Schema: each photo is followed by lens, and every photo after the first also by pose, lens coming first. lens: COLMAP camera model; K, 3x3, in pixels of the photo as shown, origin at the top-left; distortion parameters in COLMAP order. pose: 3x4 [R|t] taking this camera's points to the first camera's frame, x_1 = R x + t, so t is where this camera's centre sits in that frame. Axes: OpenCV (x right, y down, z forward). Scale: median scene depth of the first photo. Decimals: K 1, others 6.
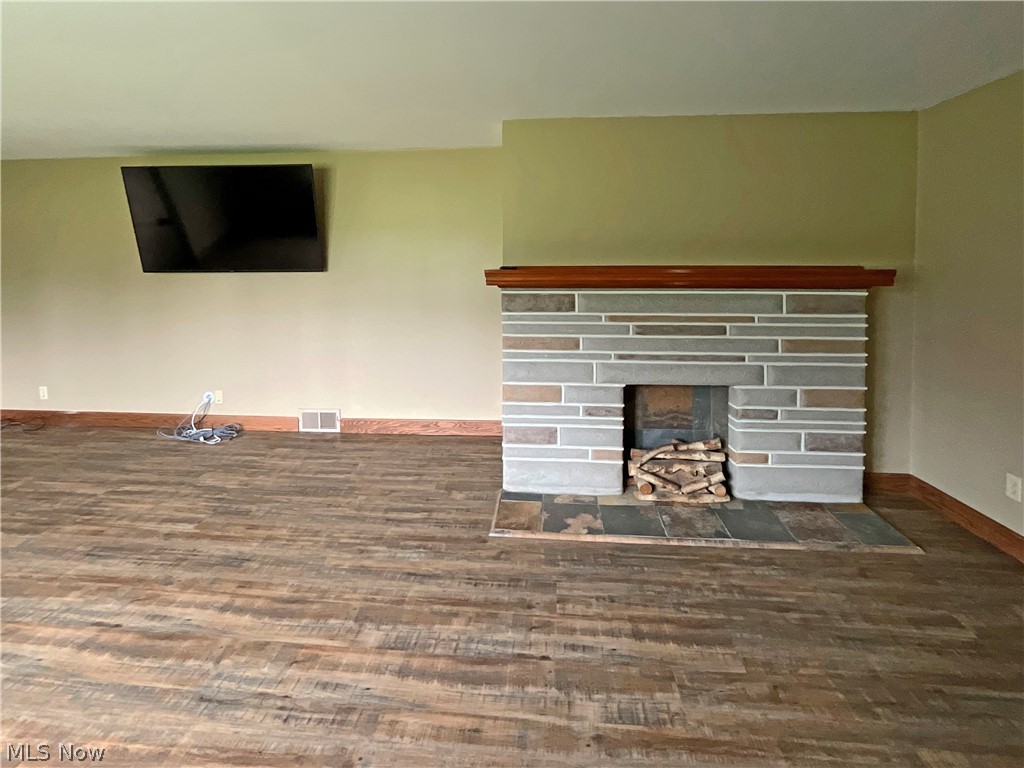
lens RADIAL K [[498.2, 0, 511.5], [0, 498.2, 412.5], [0, 0, 1]] dist [-0.030280, 0.012271]
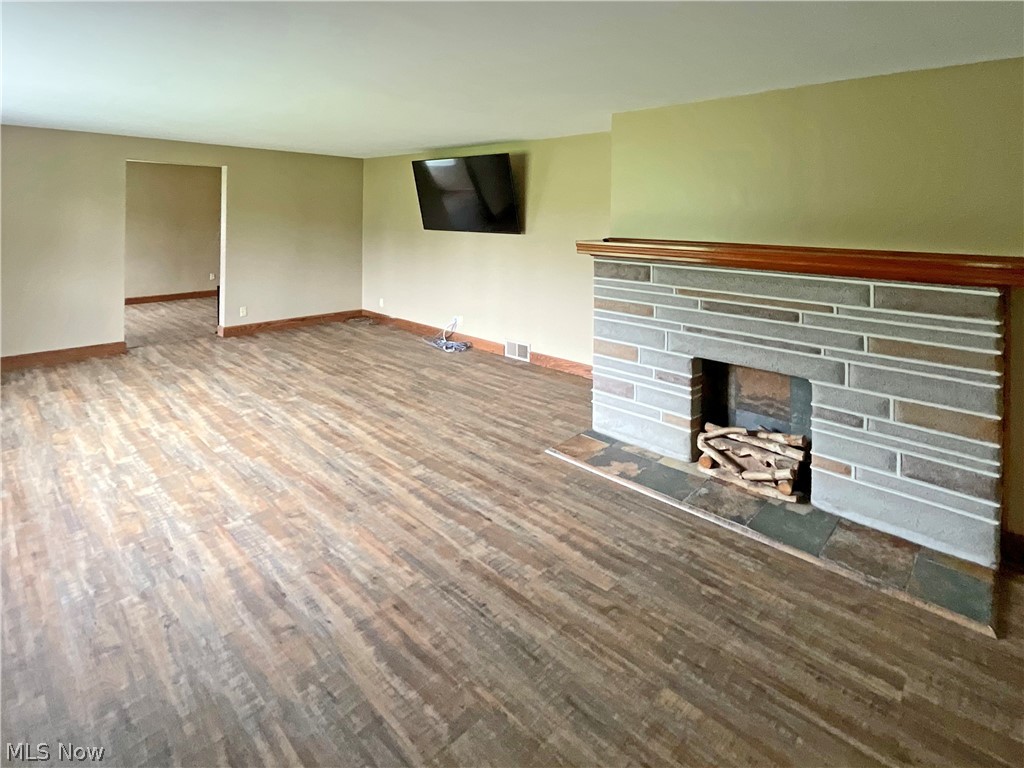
lens RADIAL K [[498.2, 0, 511.5], [0, 498.2, 412.5], [0, 0, 1]] dist [-0.030280, 0.012271]
pose [[0.778898, 0.245879, -0.576941, 0.585008], [-0.198338, 0.969300, 0.145327, -0.018124], [0.594962, 0.001234, 0.803753, -0.079734]]
